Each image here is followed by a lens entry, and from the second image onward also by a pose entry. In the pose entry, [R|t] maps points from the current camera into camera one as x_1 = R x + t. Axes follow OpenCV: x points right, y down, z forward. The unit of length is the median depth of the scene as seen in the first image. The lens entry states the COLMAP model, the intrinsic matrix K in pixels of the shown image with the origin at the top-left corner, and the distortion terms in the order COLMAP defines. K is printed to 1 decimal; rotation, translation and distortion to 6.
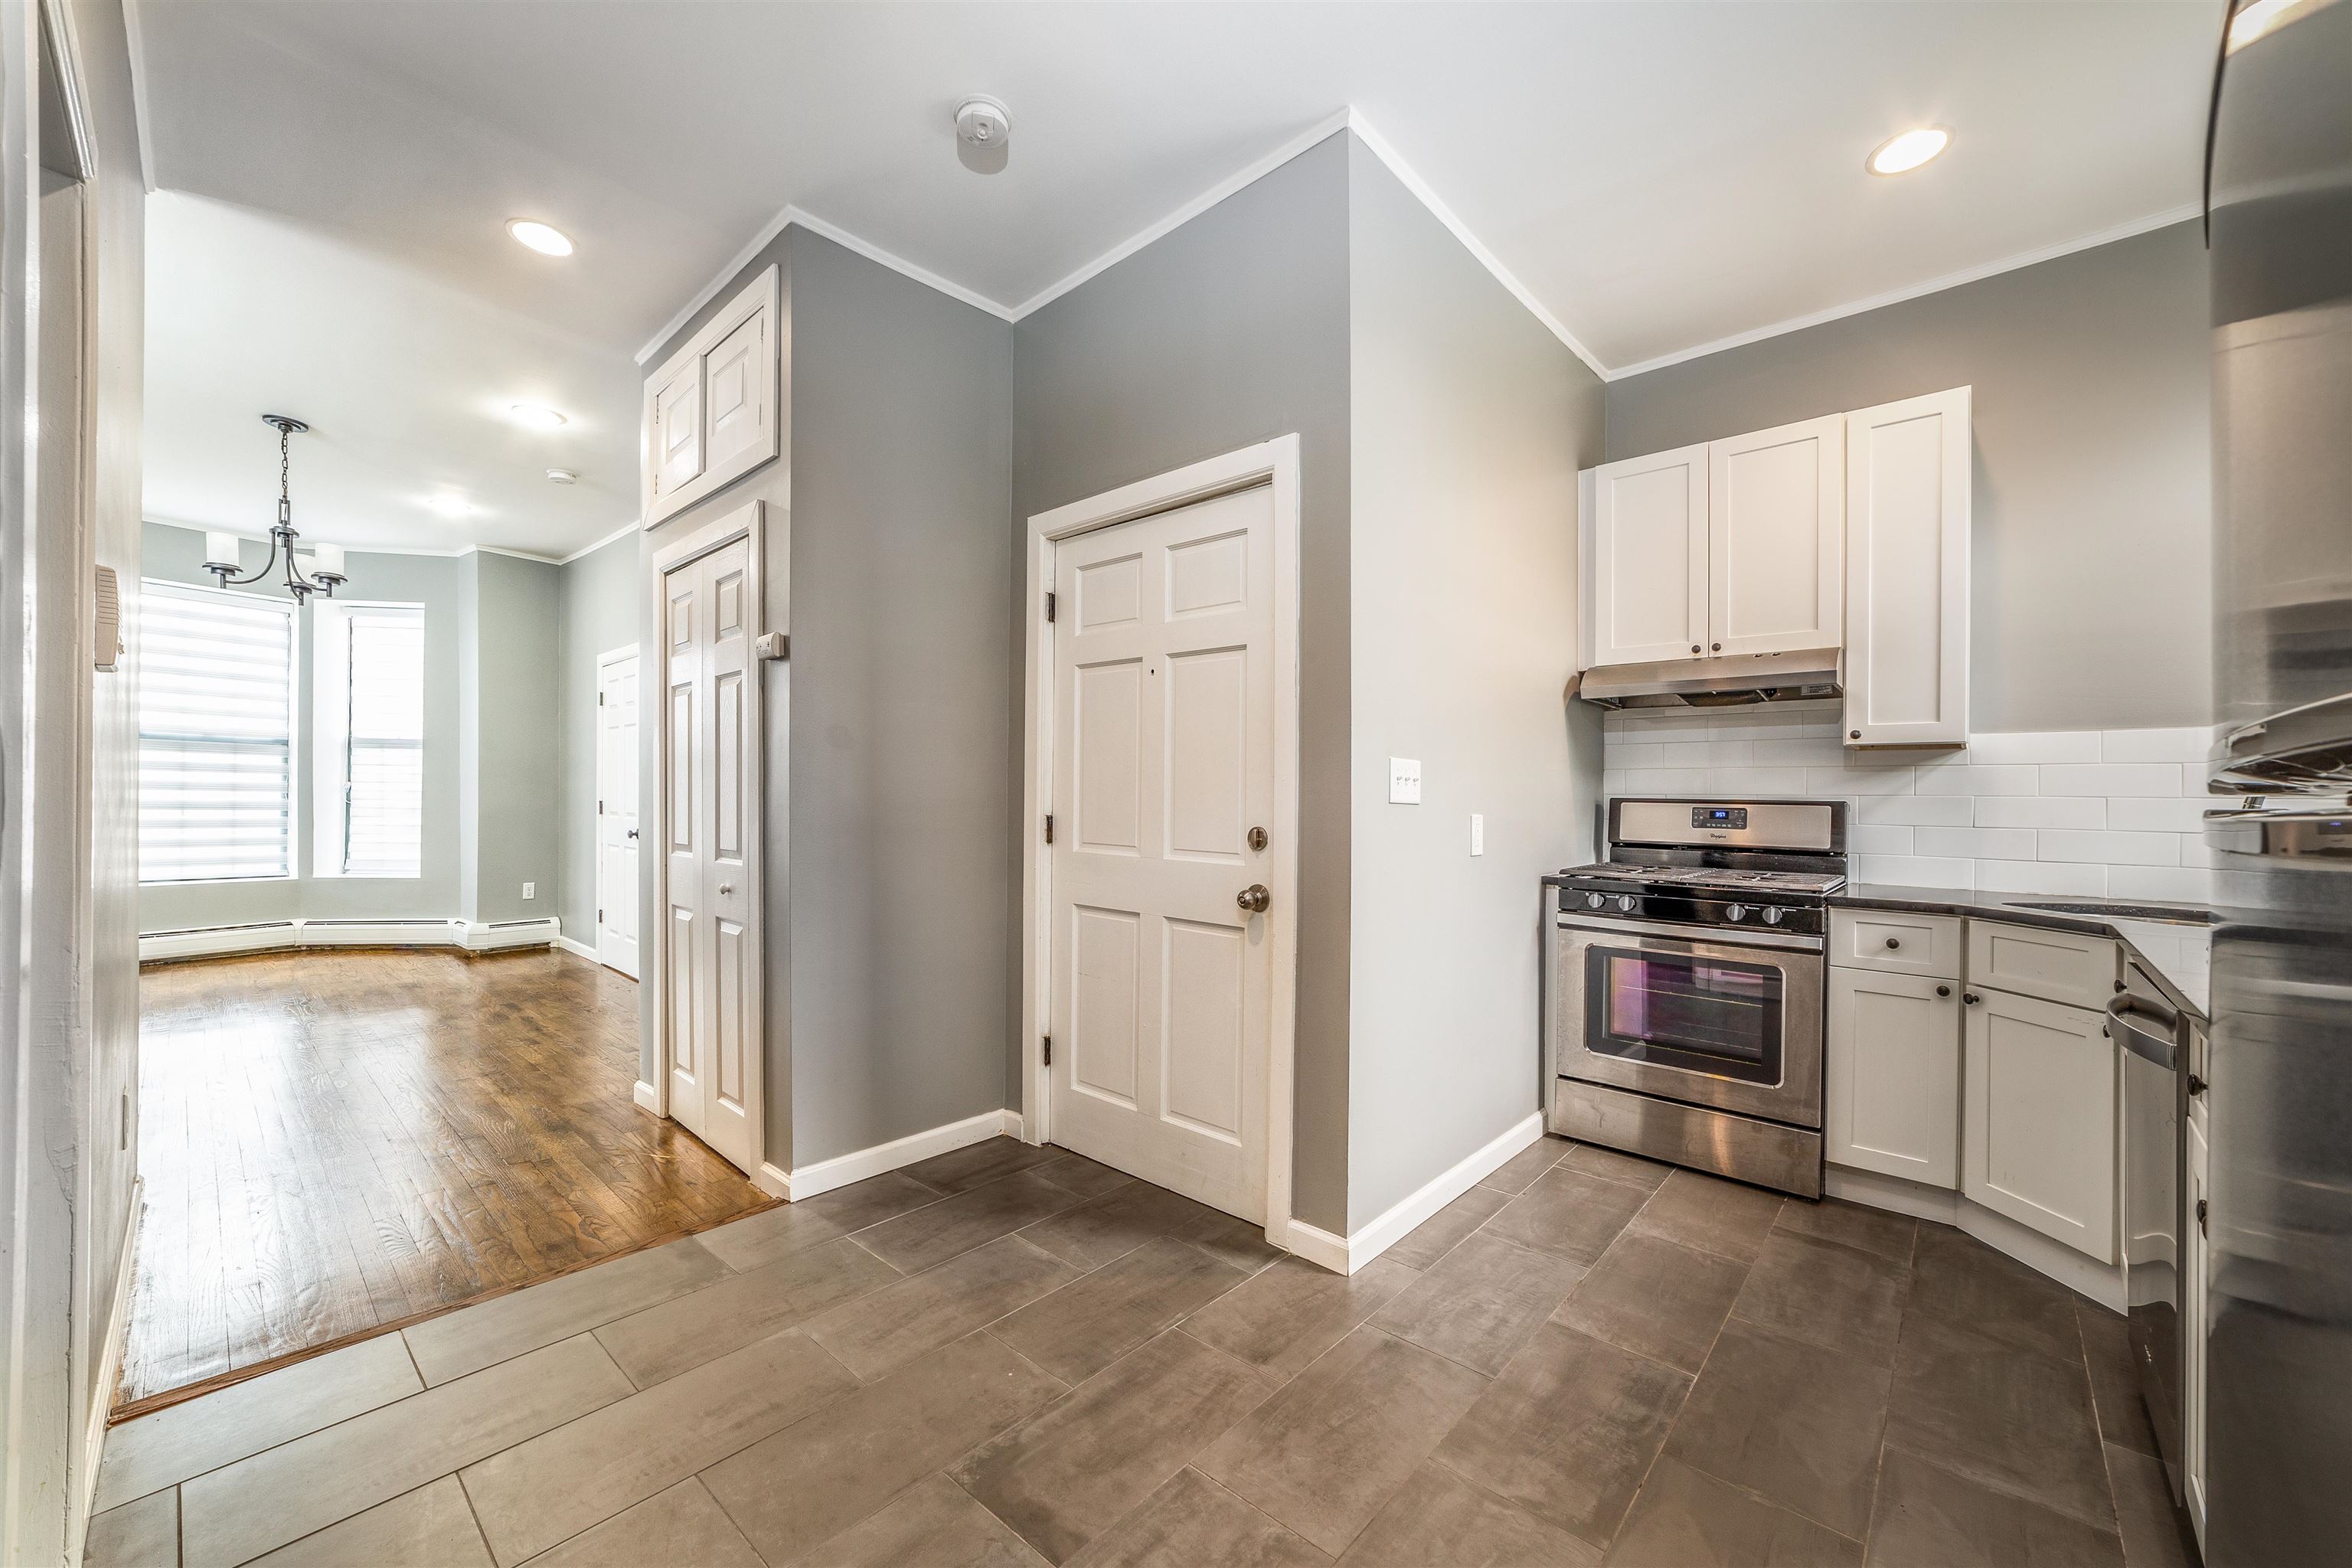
lens RADIAL K [[899.4, 0, 1164.6], [0, 899.4, 791.8], [0, 0, 1]] dist [-0.010079, 0.000527]
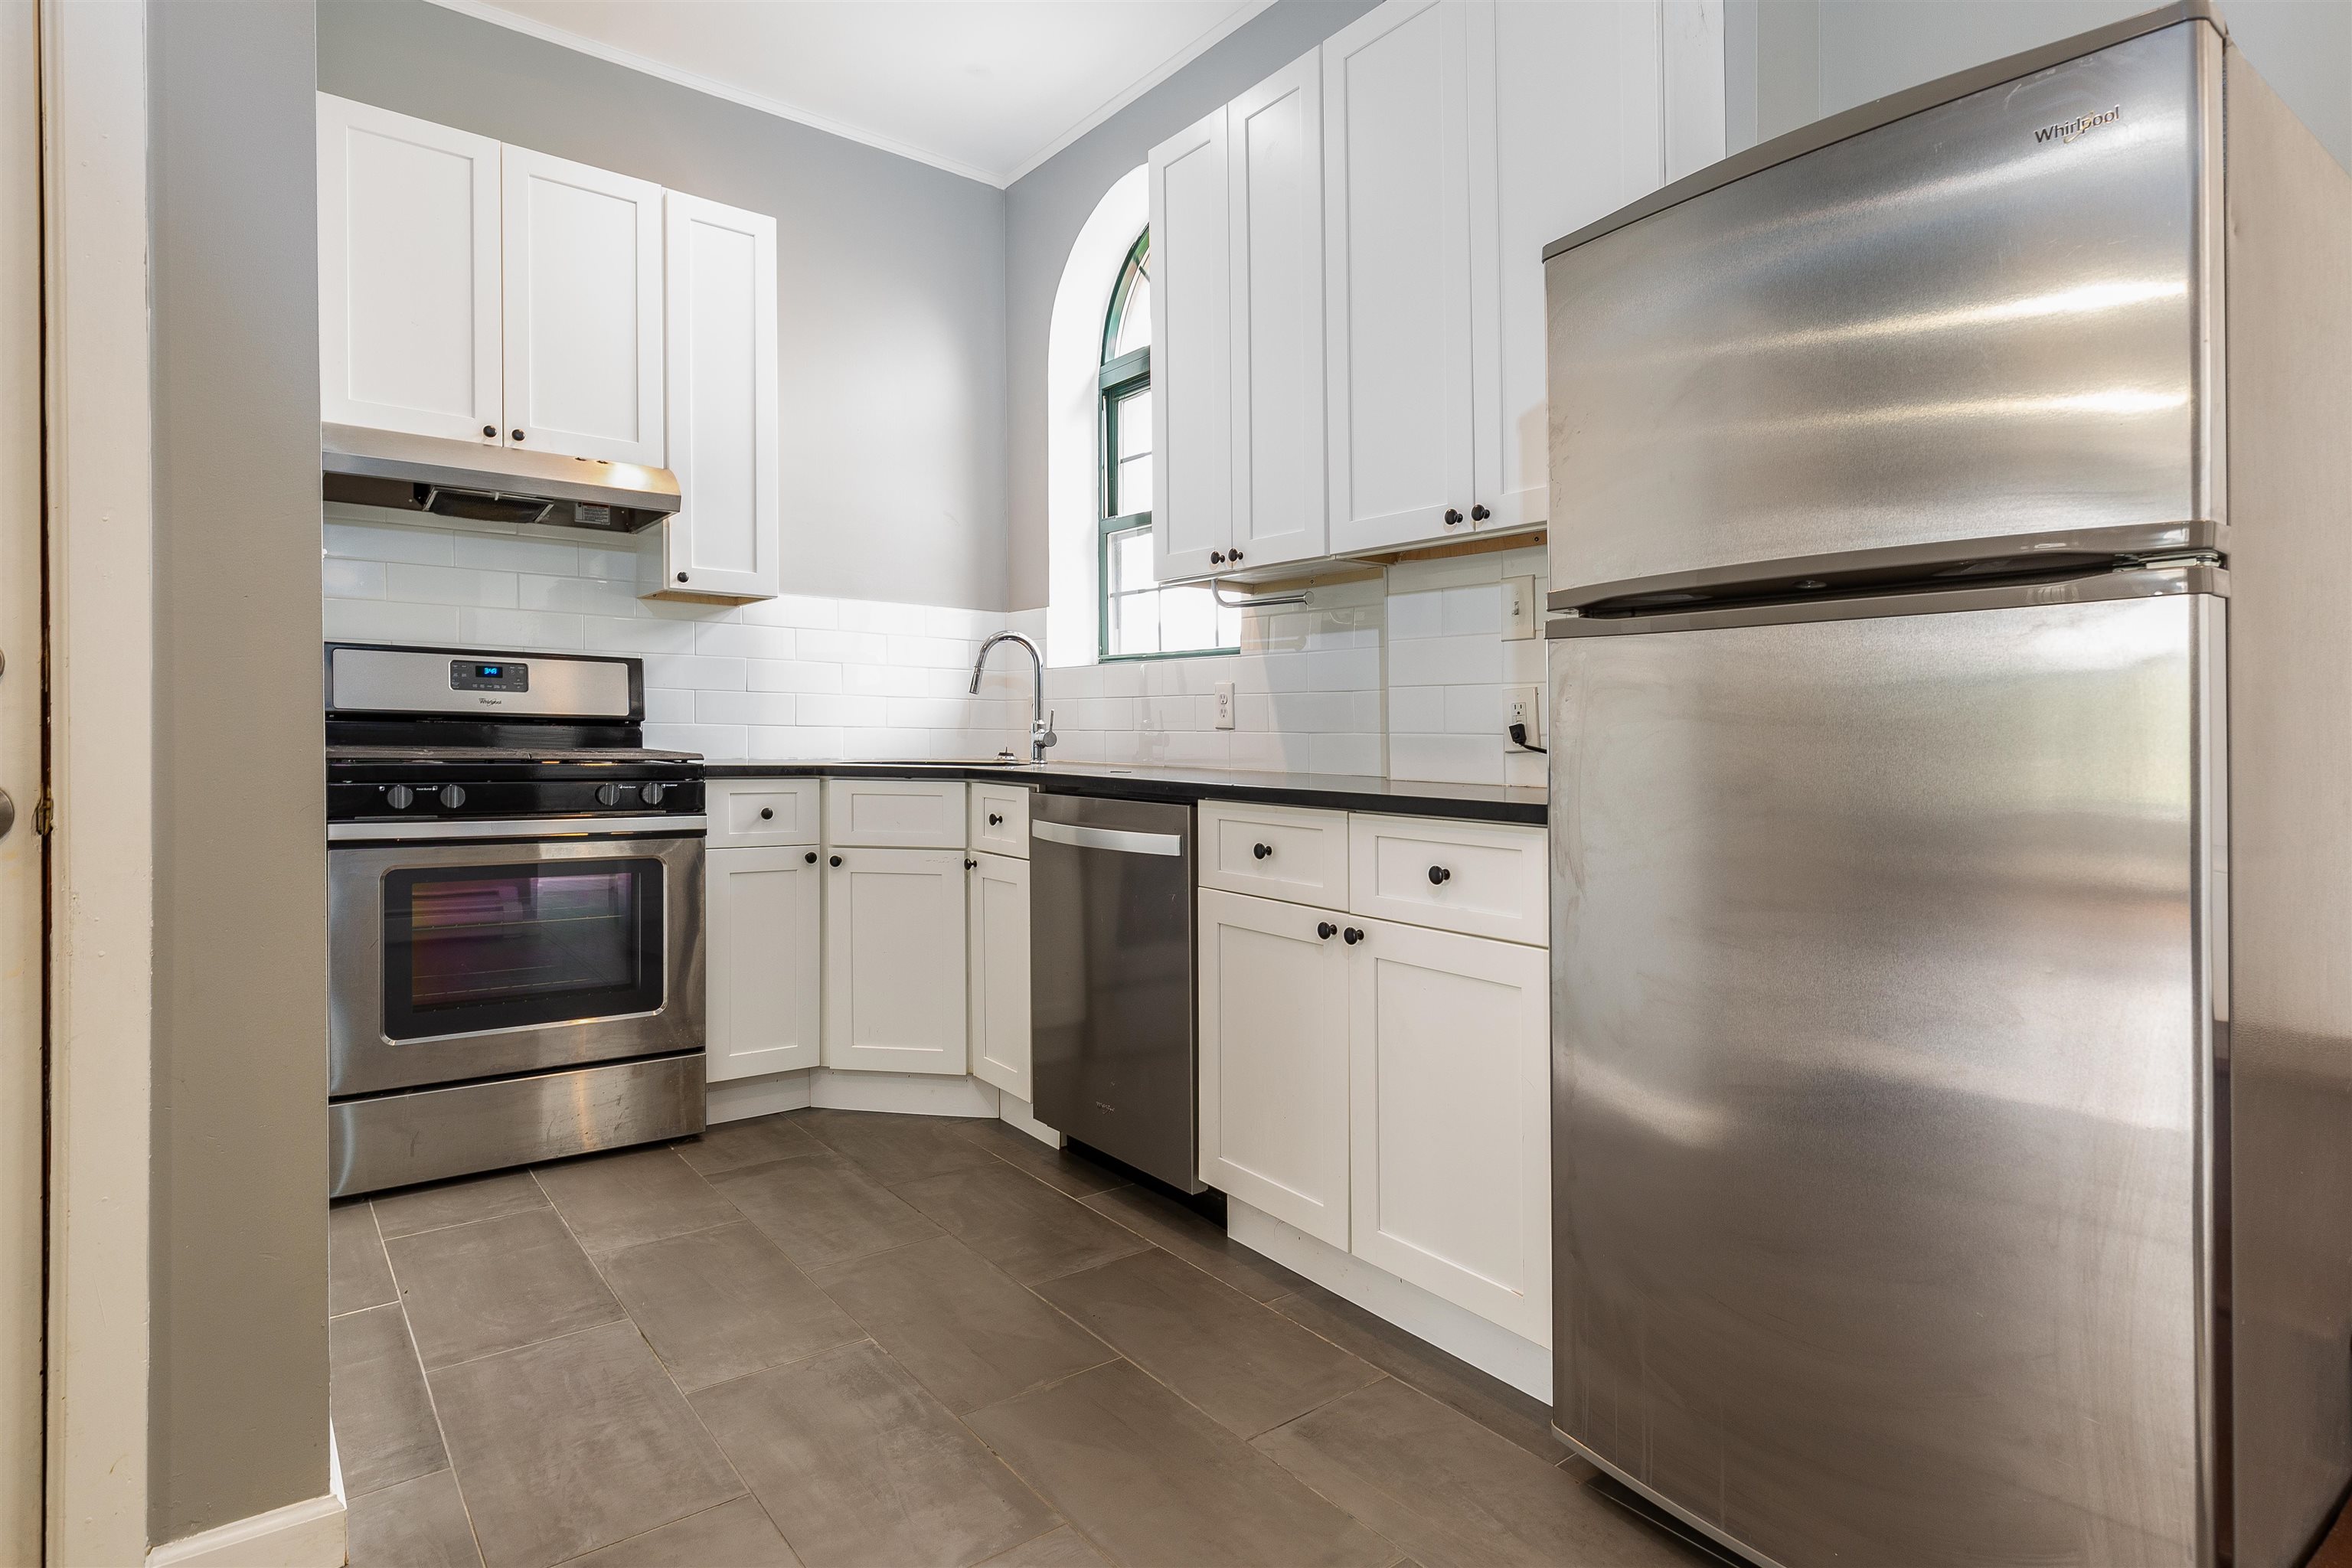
lens RADIAL K [[1227.5, 0, 1170.8], [0, 1227.5, 702.2], [0, 0, 1]] dist [0.001178, -0.000058]
pose [[0.172286, 0.016655, 0.984906, -0.303415], [-0.021616, 0.999680, -0.013124, 0.063133], [-0.984810, -0.019028, 0.172591, 0.373270]]
